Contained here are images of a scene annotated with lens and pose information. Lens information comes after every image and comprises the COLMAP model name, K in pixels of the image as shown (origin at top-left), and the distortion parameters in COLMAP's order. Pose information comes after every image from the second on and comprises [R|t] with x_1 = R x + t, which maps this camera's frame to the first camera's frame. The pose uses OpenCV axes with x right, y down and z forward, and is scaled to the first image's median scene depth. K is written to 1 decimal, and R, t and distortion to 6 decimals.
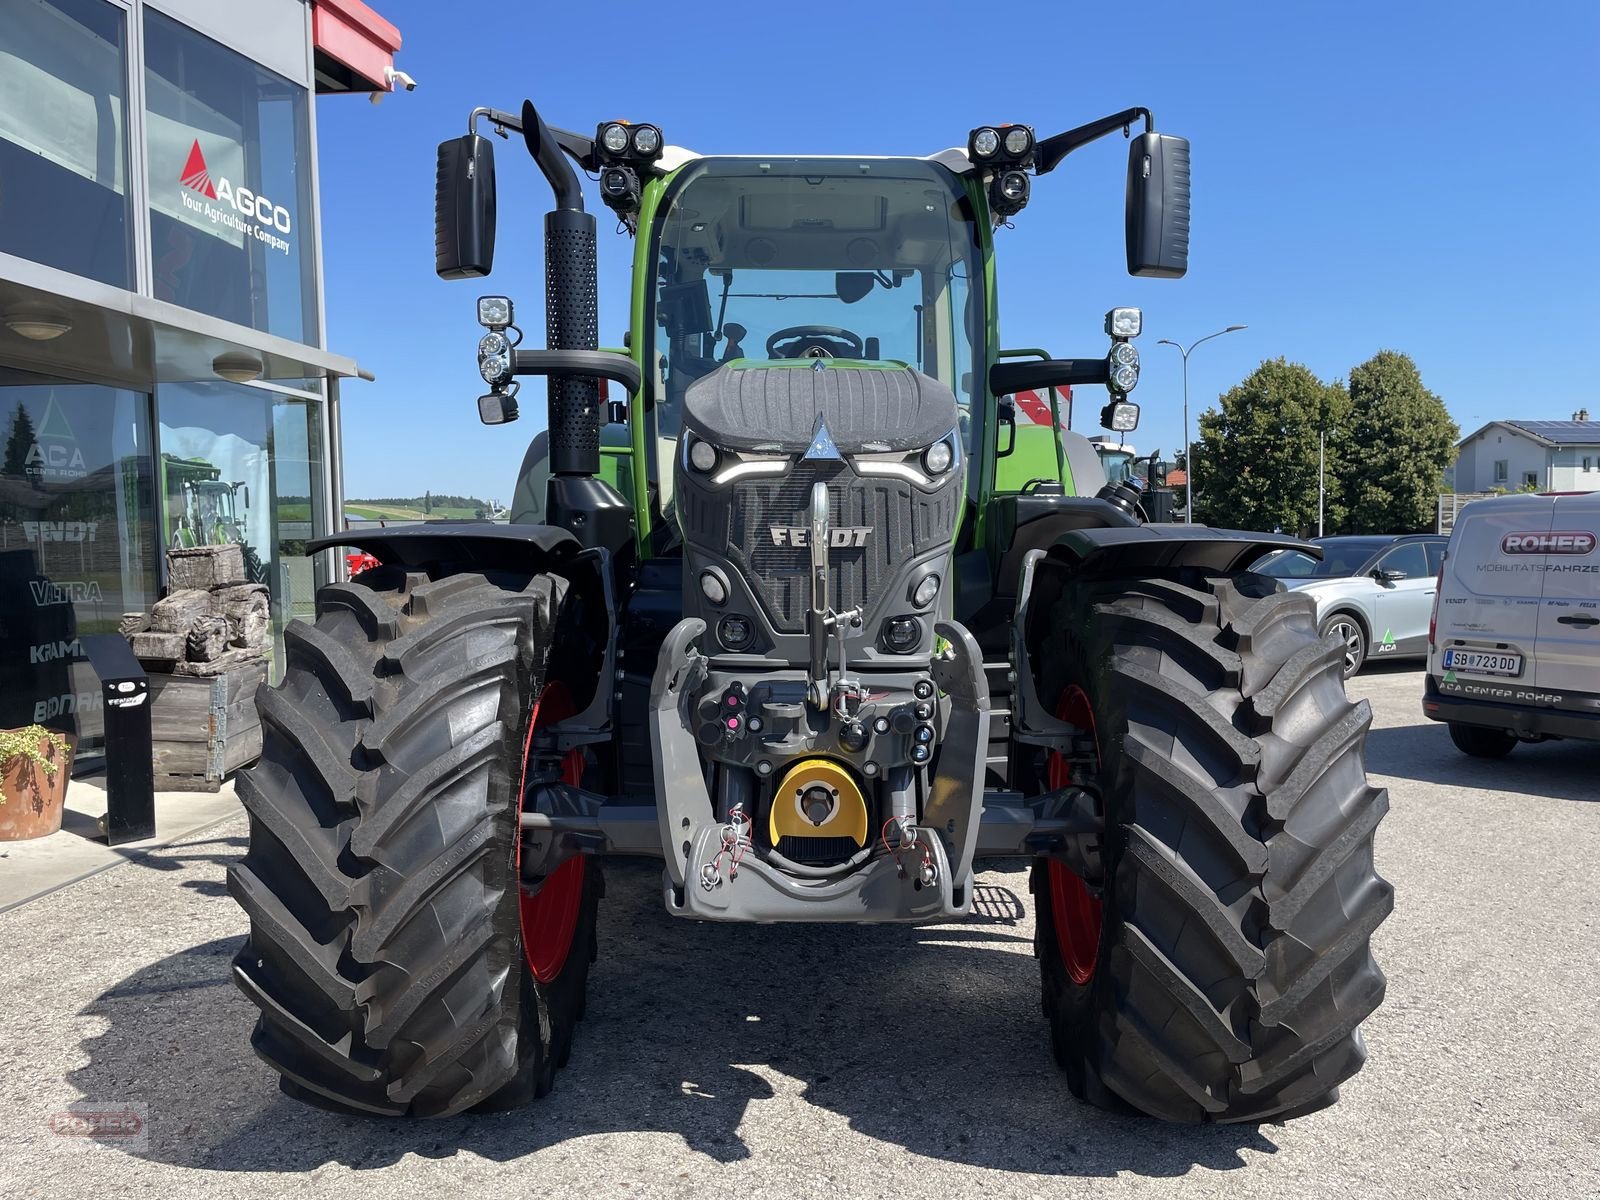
lens RADIAL K [[1212.5, 0, 802.6], [0, 1212.5, 590.2], [0, 0, 1]] dist [0.098212, -0.128228]
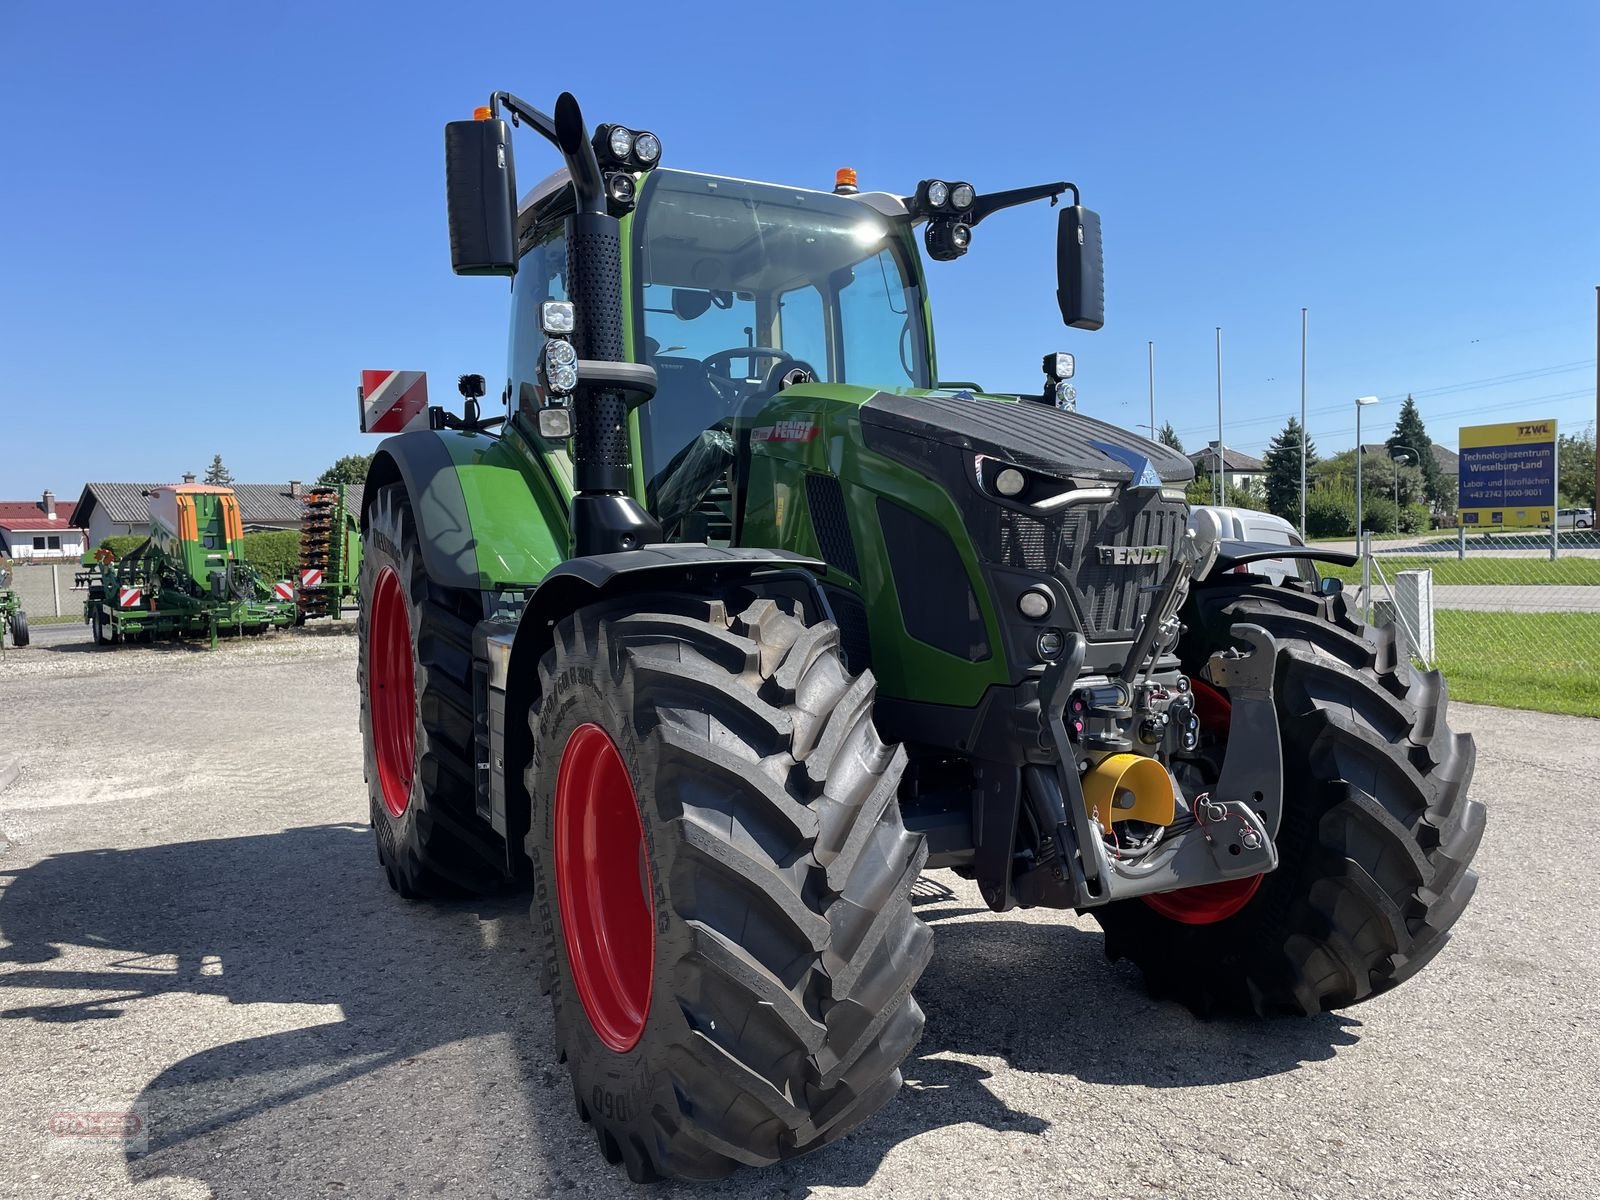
lens RADIAL K [[1212.5, 0, 802.6], [0, 1212.5, 590.2], [0, 0, 1]] dist [0.098212, -0.128228]
pose [[0.879730, -0.032772, 0.474342, -0.516433], [0.035184, 0.999374, 0.003792, -0.017415], [-0.474169, 0.013353, 0.880332, 0.095234]]
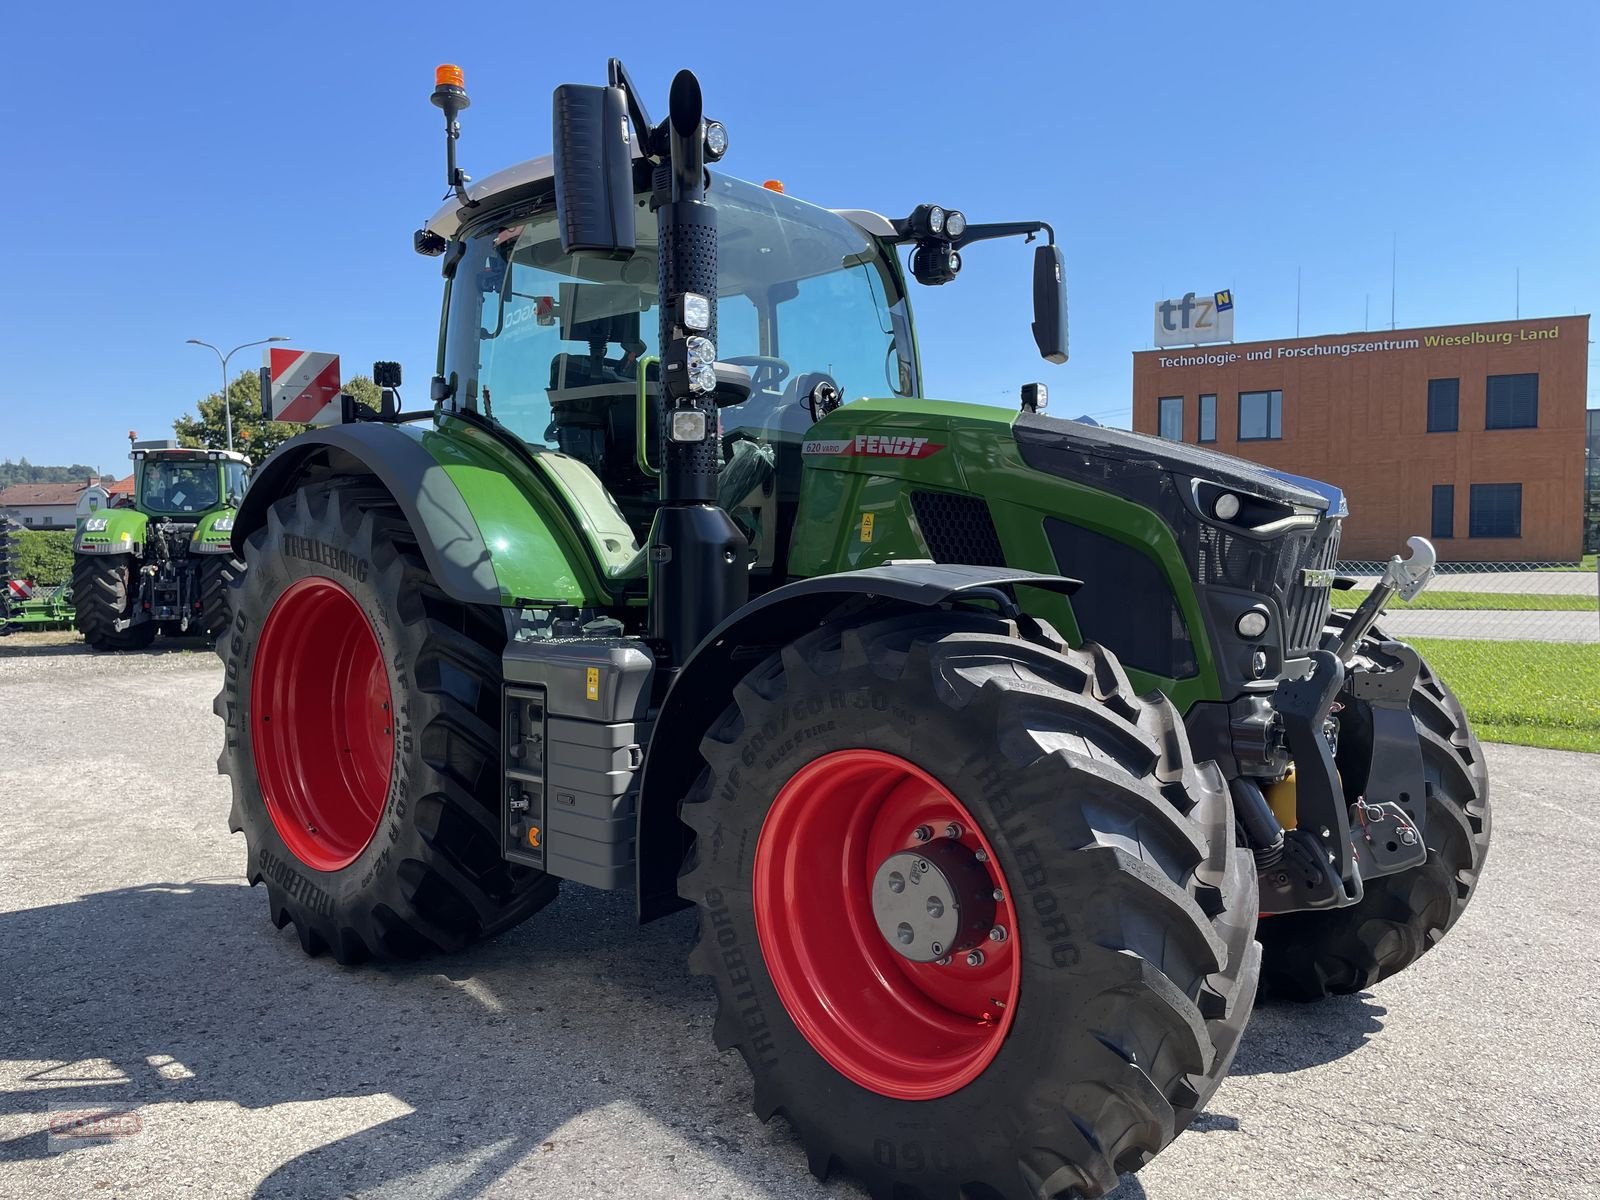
lens RADIAL K [[1213.3, 0, 795.8], [0, 1213.3, 589.4], [0, 0, 1]] dist [0.098698, -0.125665]
pose [[0.672702, -0.018222, 0.739689, -0.811372], [0.027399, 0.999625, -0.000292, -0.030448], [-0.739406, 0.020463, 0.672949, 0.363142]]
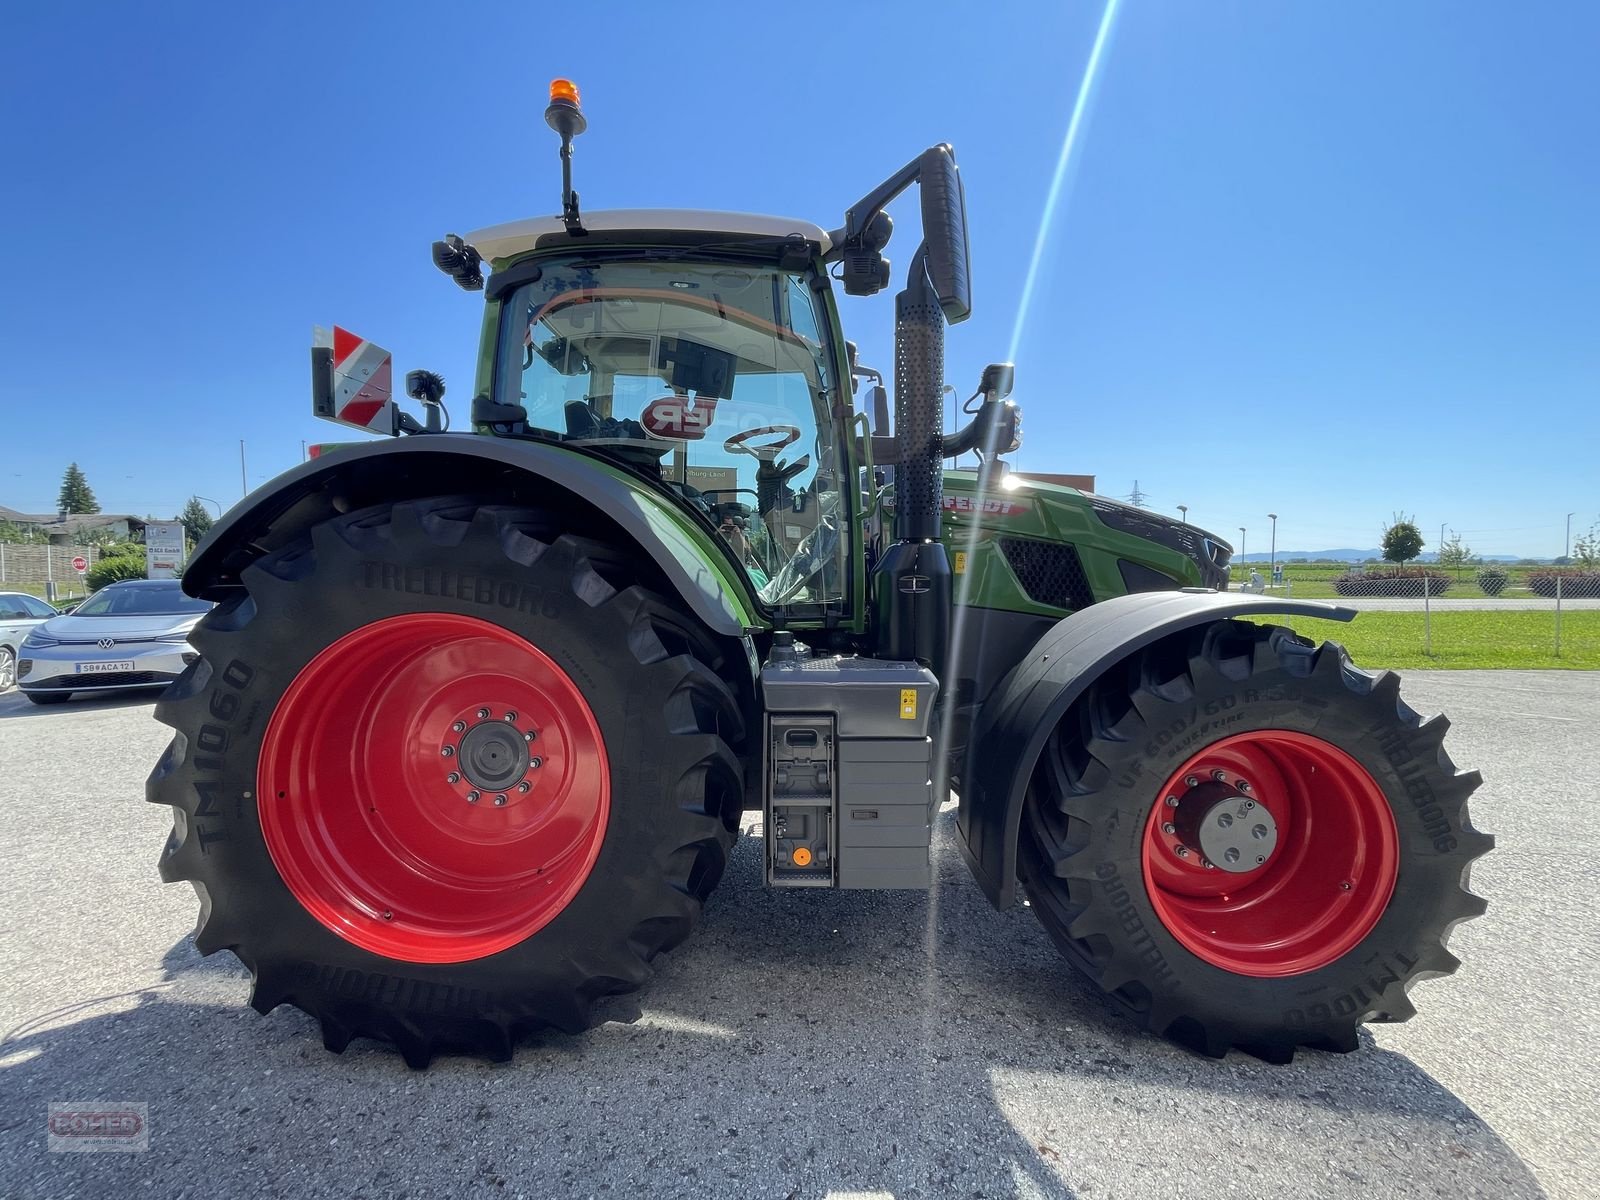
lens RADIAL K [[649.6, 0, 802.6], [0, 649.6, 587.3], [0, 0, 1]] dist [0.001302, -0.000220]
pose [[-0.004364, -0.017462, 0.999838, -0.771758], [0.039151, 0.999078, 0.017620, -0.070426], [-0.999224, 0.039222, -0.003676, 1.137136]]
